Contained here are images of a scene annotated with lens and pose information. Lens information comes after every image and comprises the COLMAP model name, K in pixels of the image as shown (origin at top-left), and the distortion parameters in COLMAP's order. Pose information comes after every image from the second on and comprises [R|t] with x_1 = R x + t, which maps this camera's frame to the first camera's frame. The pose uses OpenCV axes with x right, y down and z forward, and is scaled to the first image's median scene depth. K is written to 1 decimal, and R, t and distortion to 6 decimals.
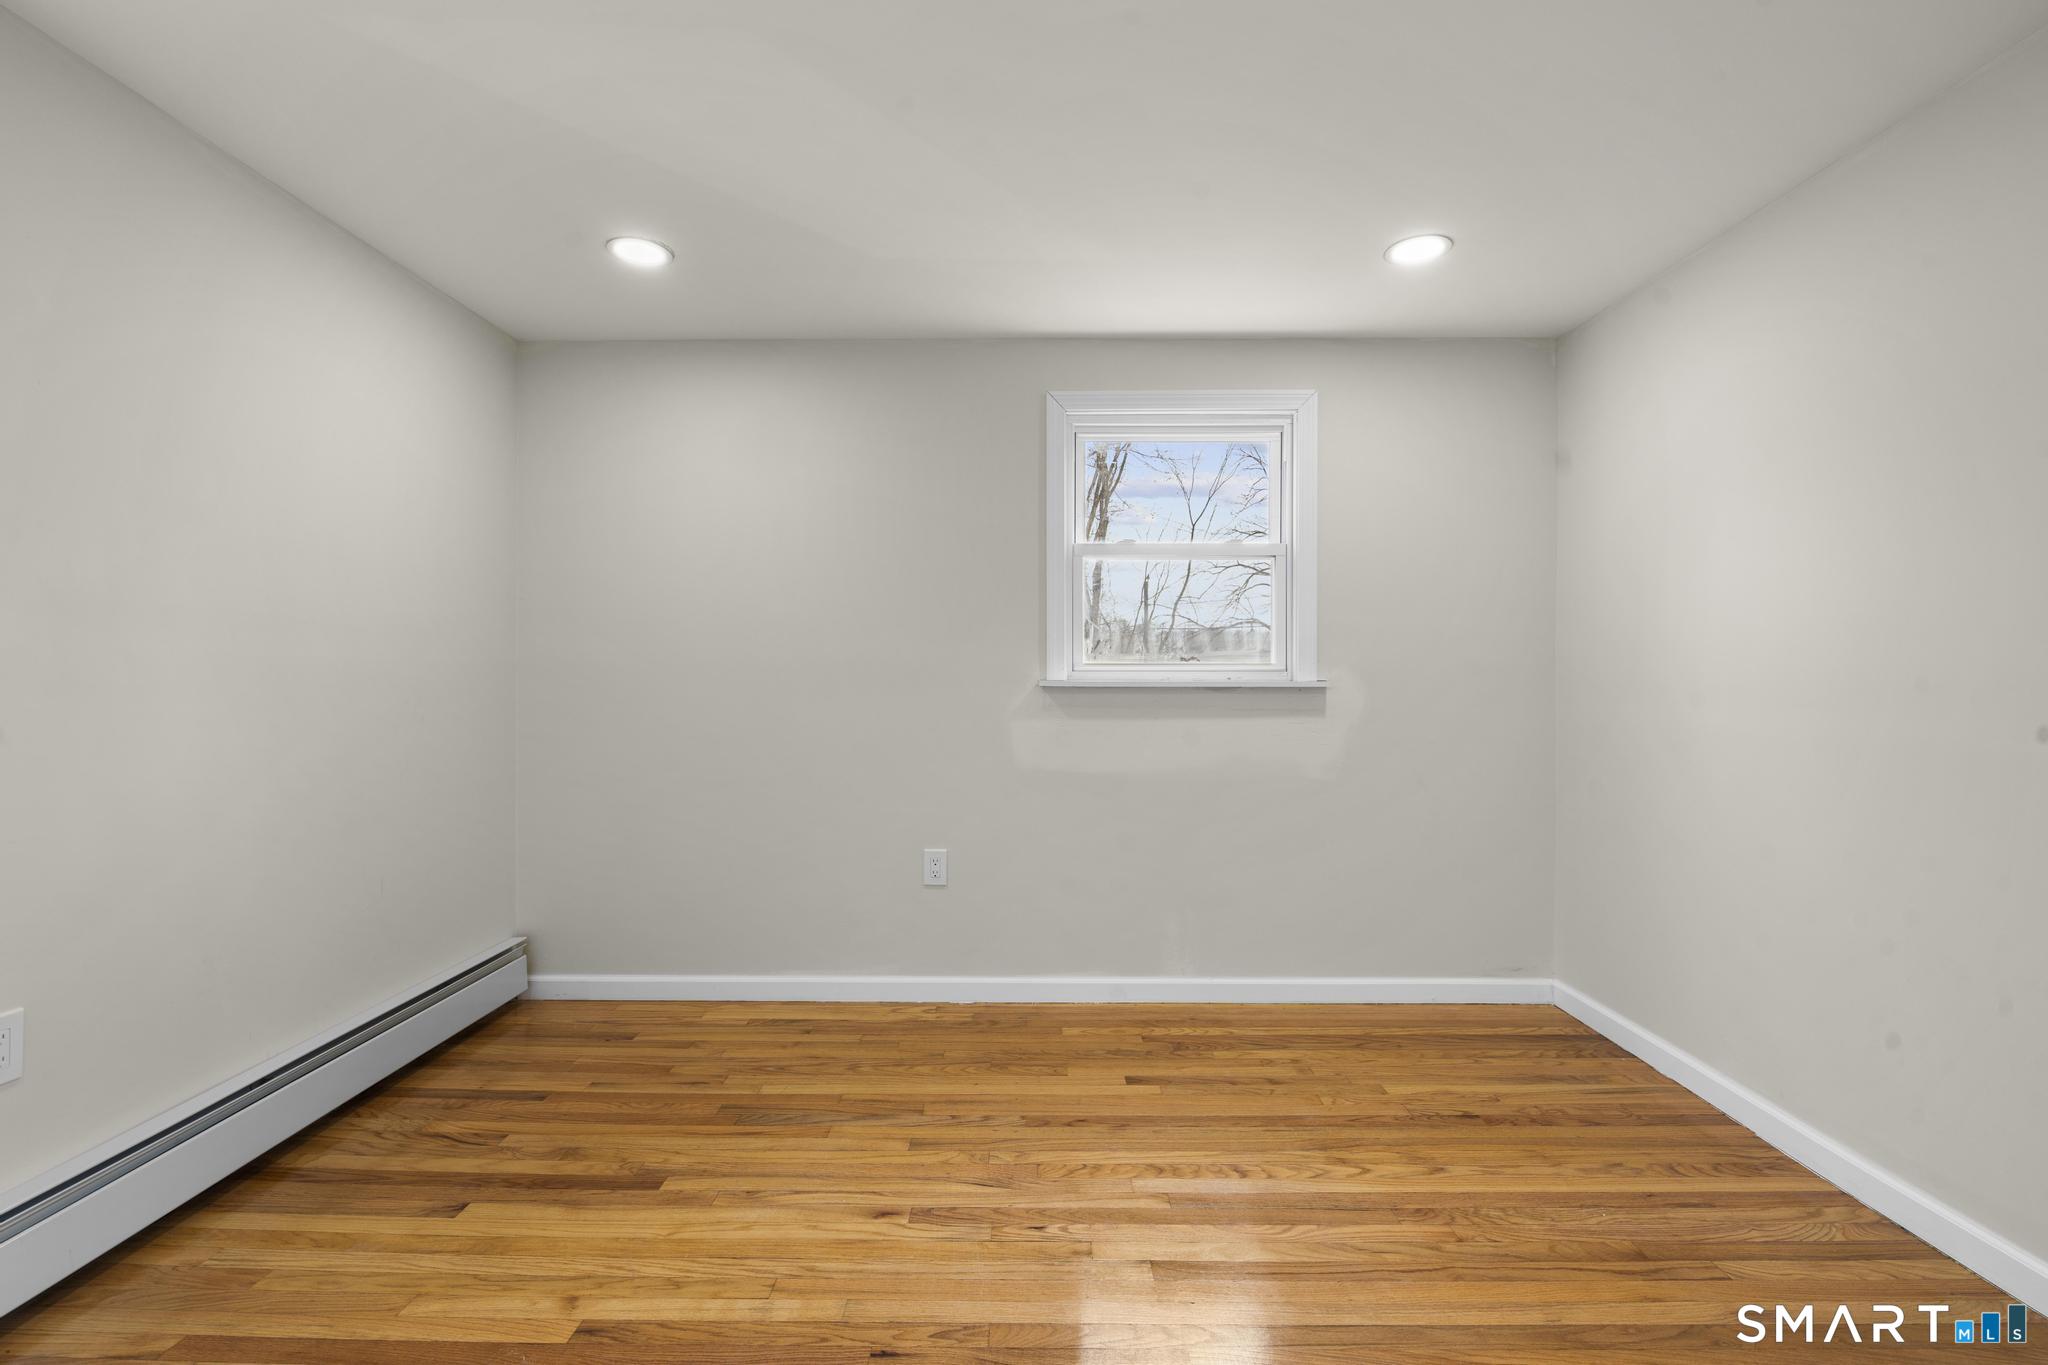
lens RADIAL K [[916.3, 0, 1018.0], [0, 916.3, 694.9], [0, 0, 1]] dist [-0.008218, 0.003716]
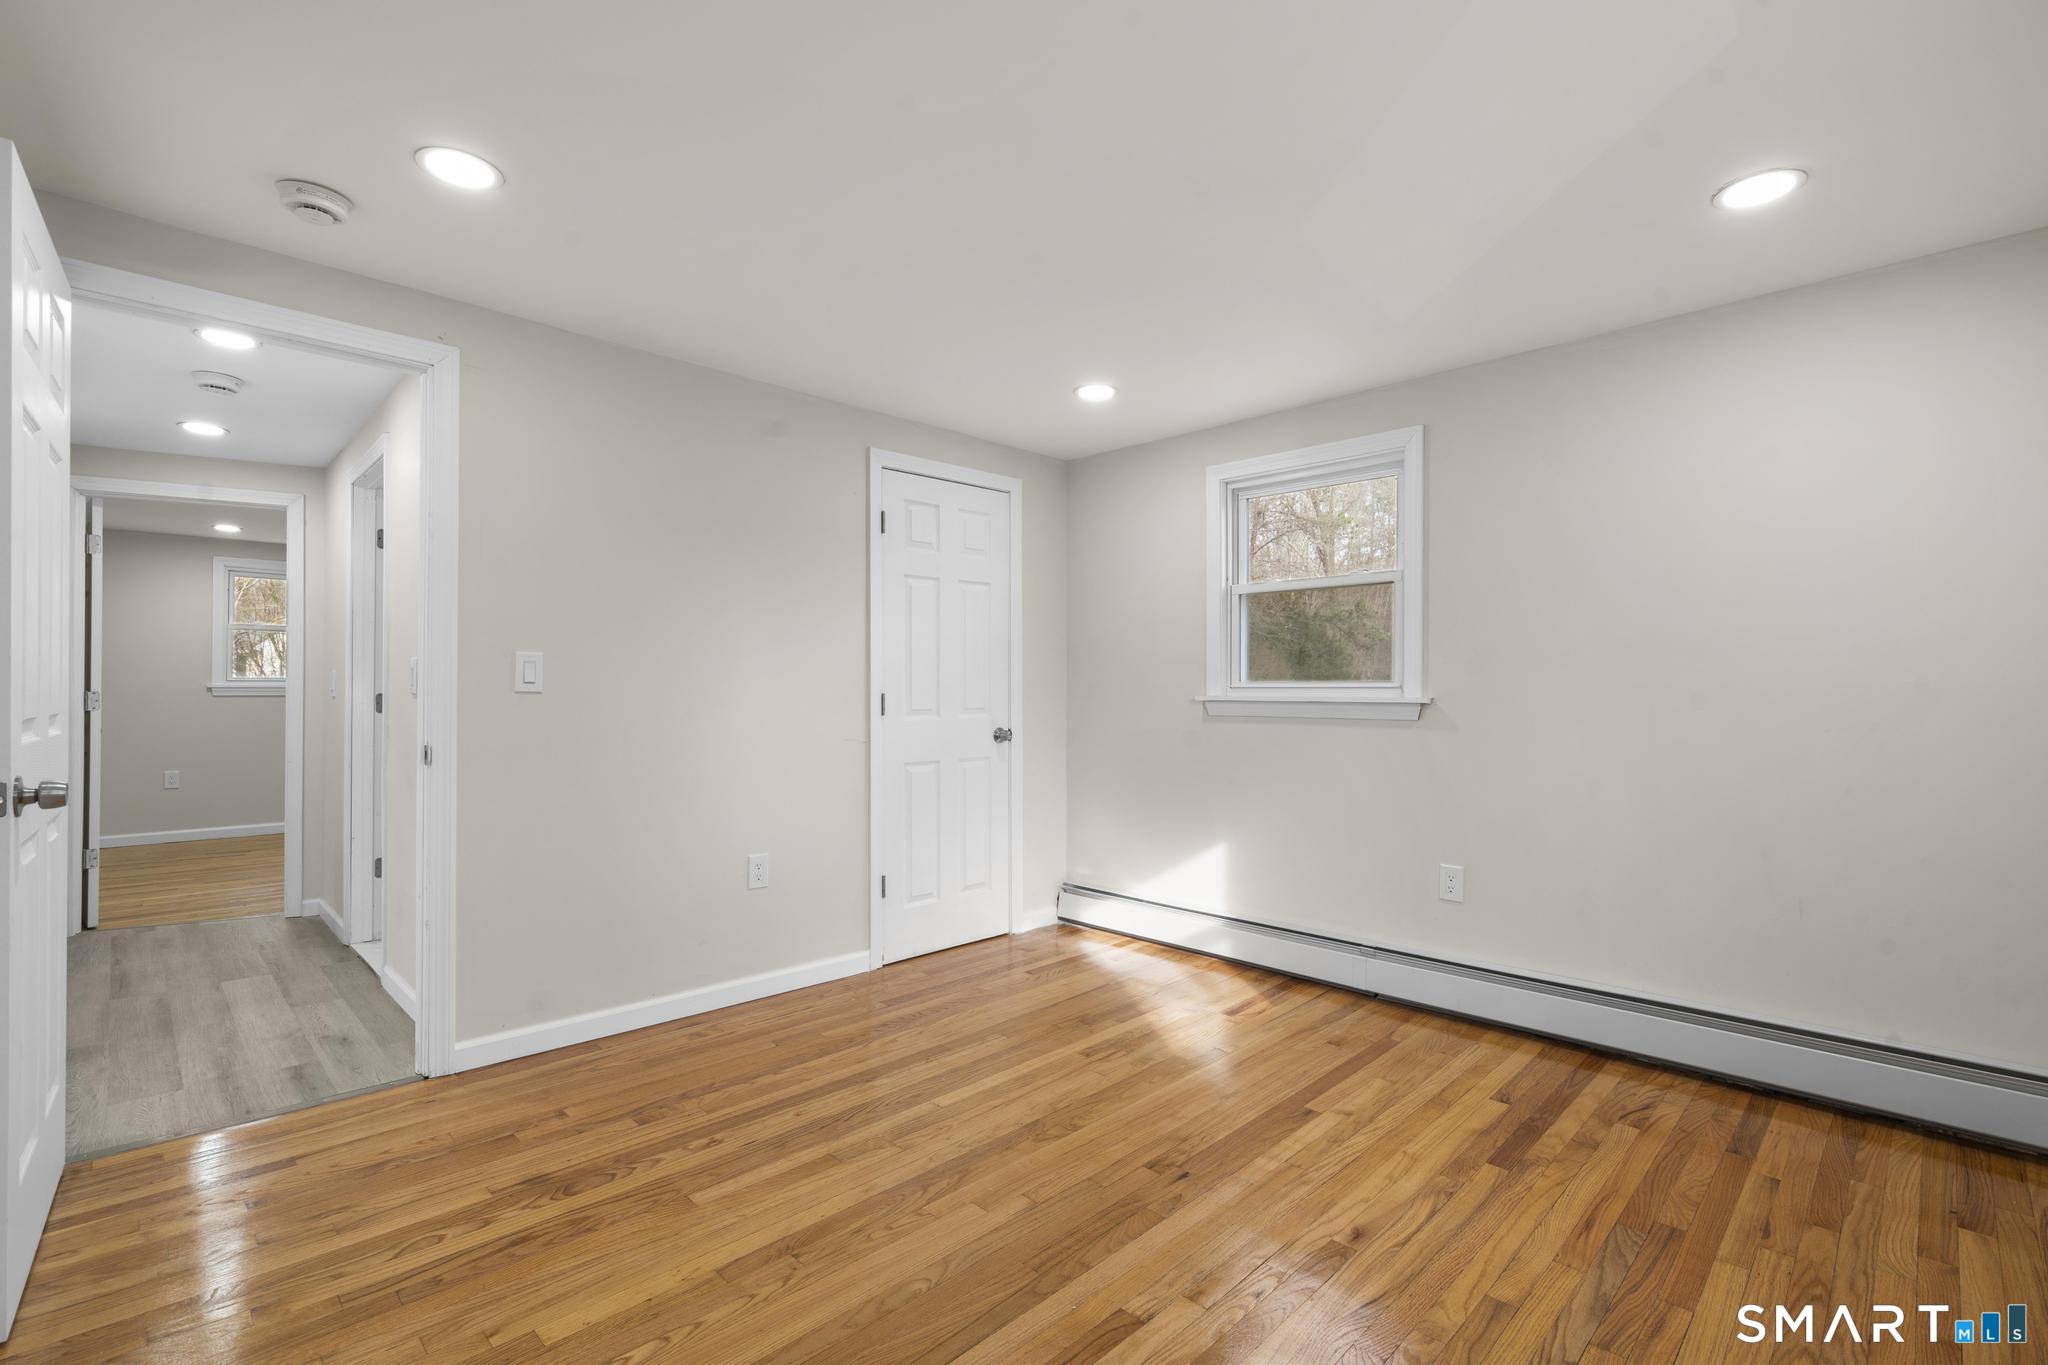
lens RADIAL K [[916.3, 0, 1033.1], [0, 916.3, 696.3], [0, 0, 1]] dist [-0.008218, 0.003716]
pose [[-0.690392, -0.001383, -0.723434, 0.676639], [-0.013833, 0.999841, 0.011290, -0.027340], [0.723303, 0.017802, -0.690301, 1.158248]]
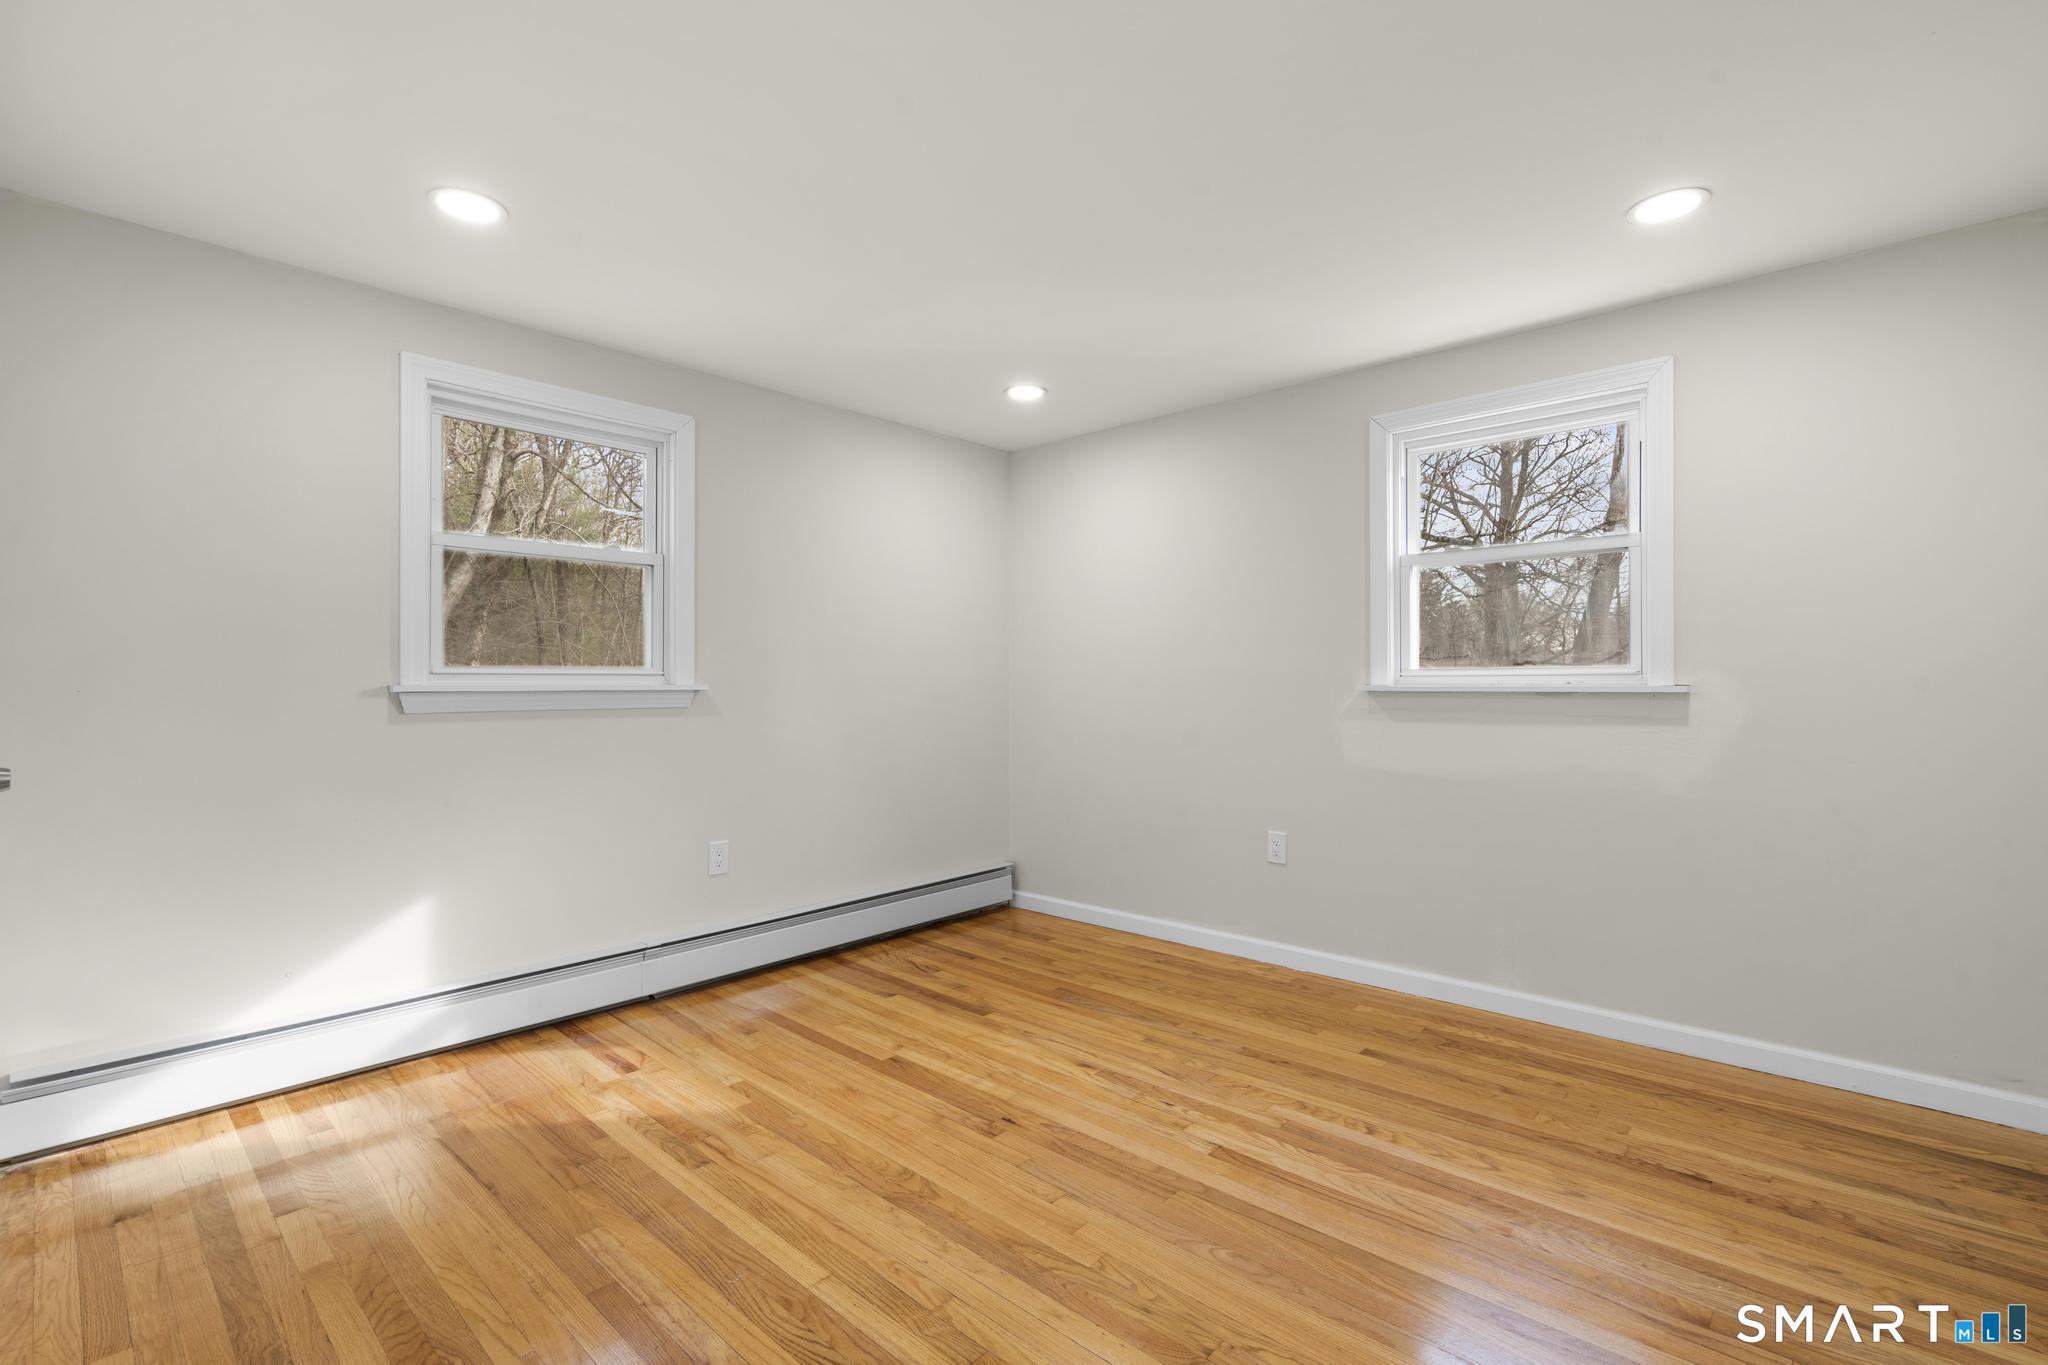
lens RADIAL K [[916.3, 0, 1012.9], [0, 916.3, 688.2], [0, 0, 1]] dist [-0.008218, 0.003716]
pose [[0.742337, 0.001279, -0.670026, 0.583831], [-0.004523, 0.999985, -0.003102, -0.009595], [0.670011, 0.005333, 0.742332, -0.106091]]
